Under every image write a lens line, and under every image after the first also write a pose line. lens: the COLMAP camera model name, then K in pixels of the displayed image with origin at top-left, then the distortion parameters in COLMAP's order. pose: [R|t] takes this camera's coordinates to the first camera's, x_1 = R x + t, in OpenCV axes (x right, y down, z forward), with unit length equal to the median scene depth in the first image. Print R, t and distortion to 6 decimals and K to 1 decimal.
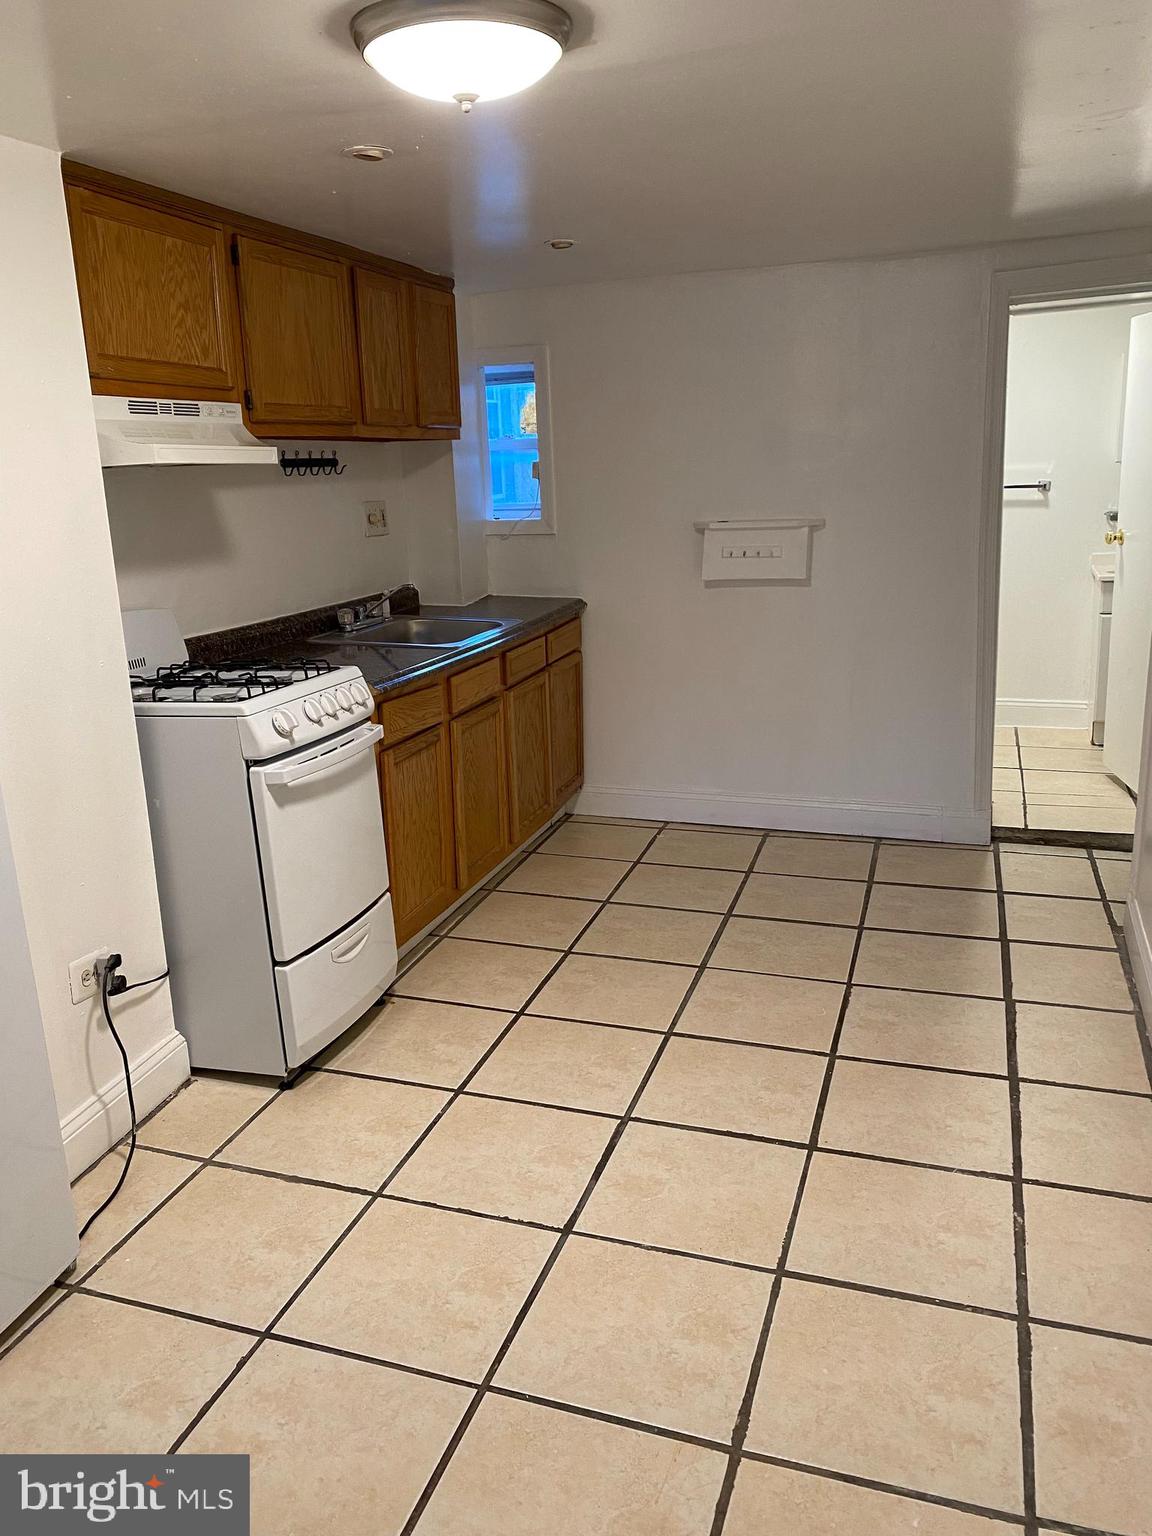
lens RADIAL K [[1181.3, 0, 576.0], [0, 1181.3, 768.0], [0, 0, 1]] dist [0.081048, -0.175777]
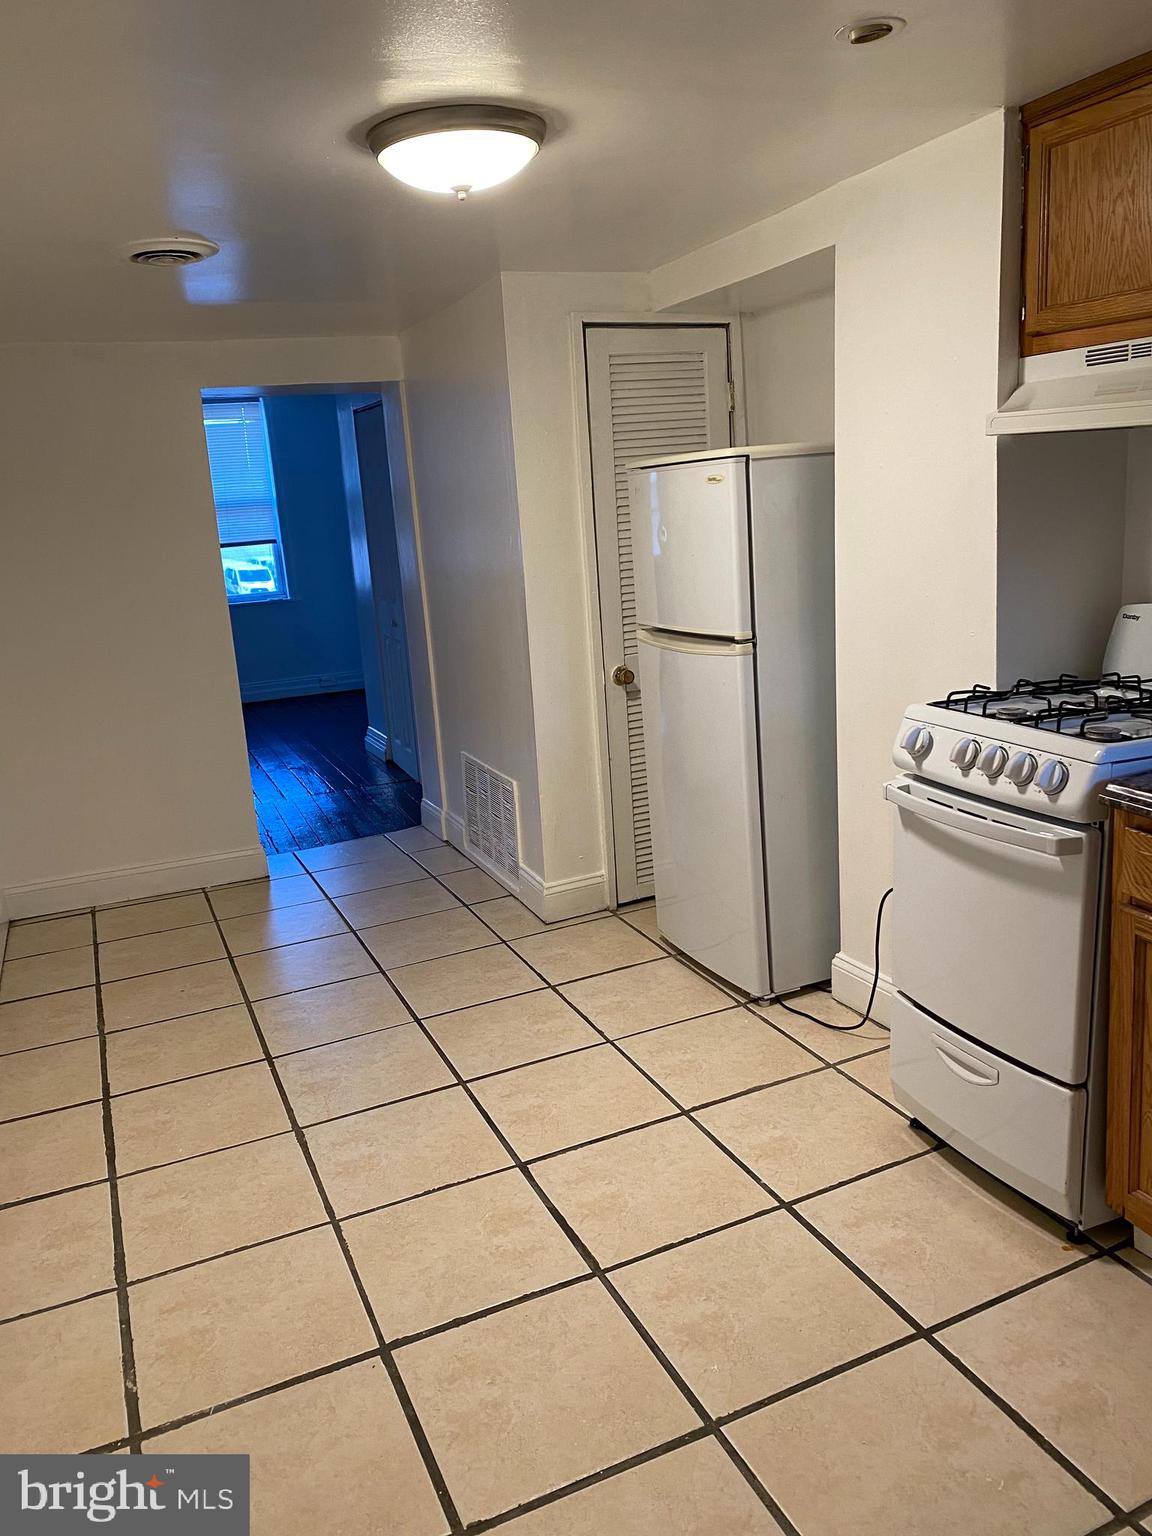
lens RADIAL K [[1149.0, 0, 576.0], [0, 1149.0, 768.0], [0, 0, 1]] dist [-0.012570, -0.000934]
pose [[-0.736082, 0.246764, -0.630310, 0.386073], [-0.065273, 0.900966, 0.428951, -0.298752], [0.673738, 0.356885, -0.647078, 1.129512]]
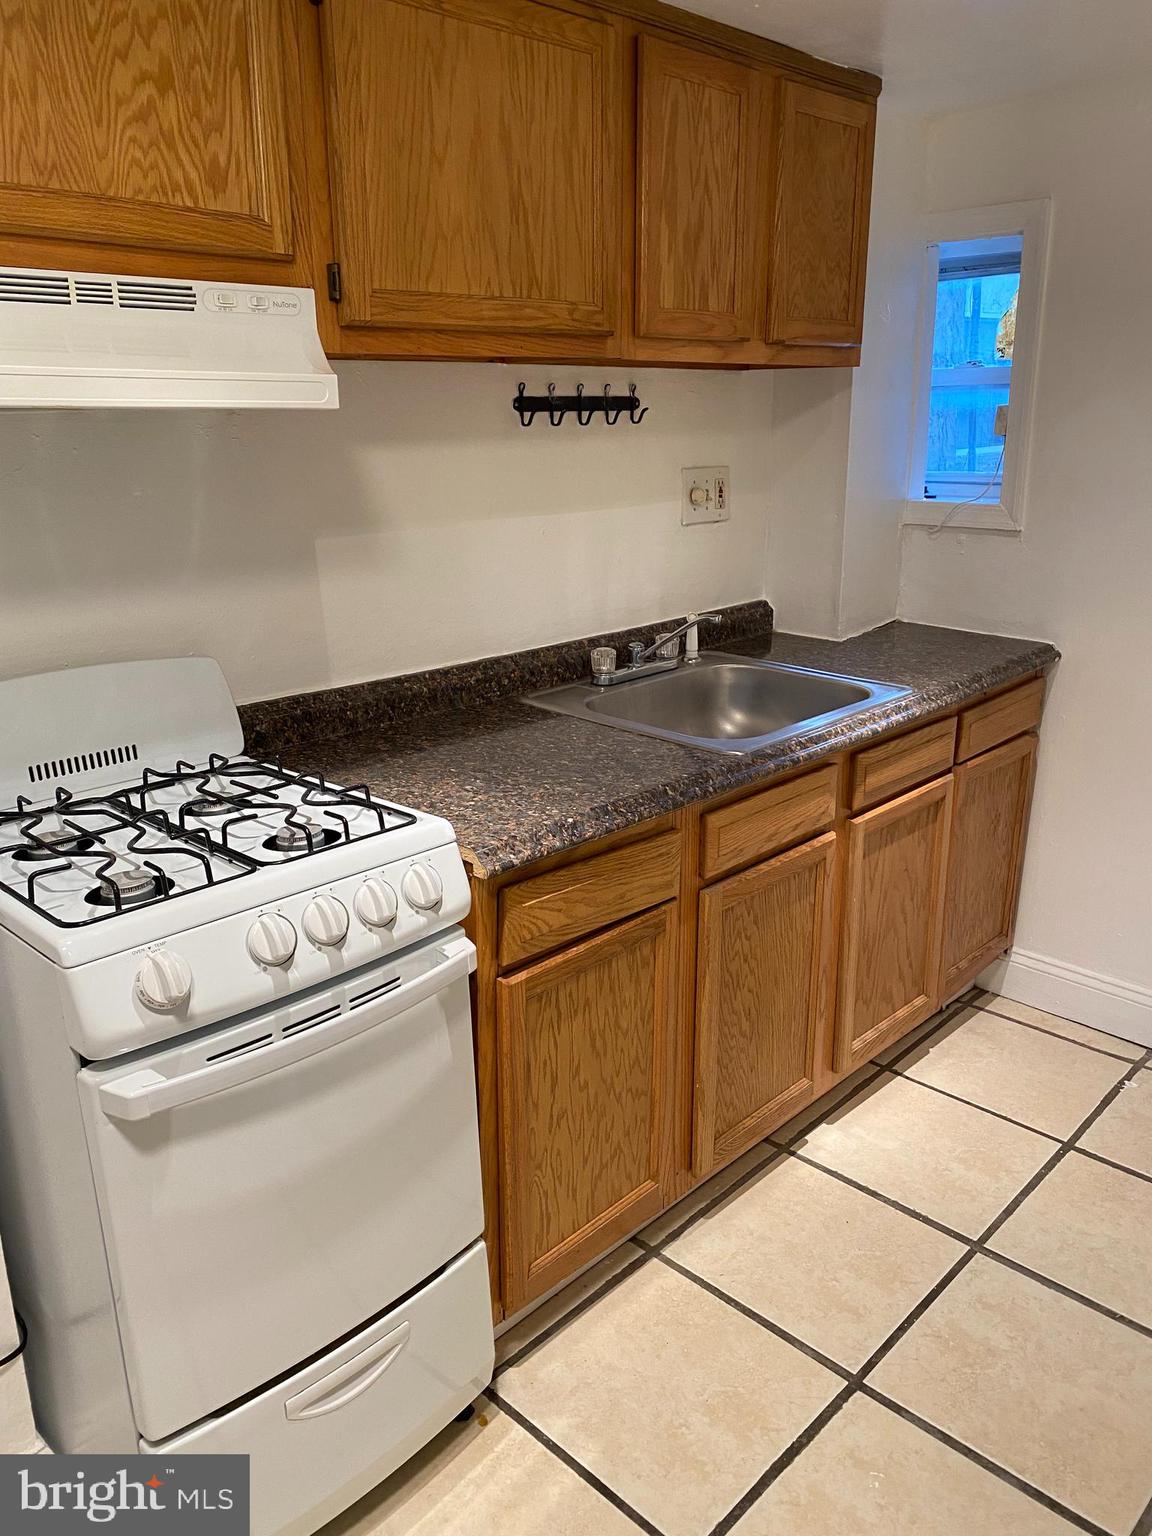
lens RADIAL K [[1195.7, 0, 582.2], [0, 1195.7, 777.5], [0, 0, 1]] dist [0.018871, 0.002173]
pose [[0.902487, 0.148205, -0.404416, 0.064840], [-0.124746, 0.988633, 0.083920, -0.144029], [0.412257, -0.025287, 0.910717, 0.530404]]
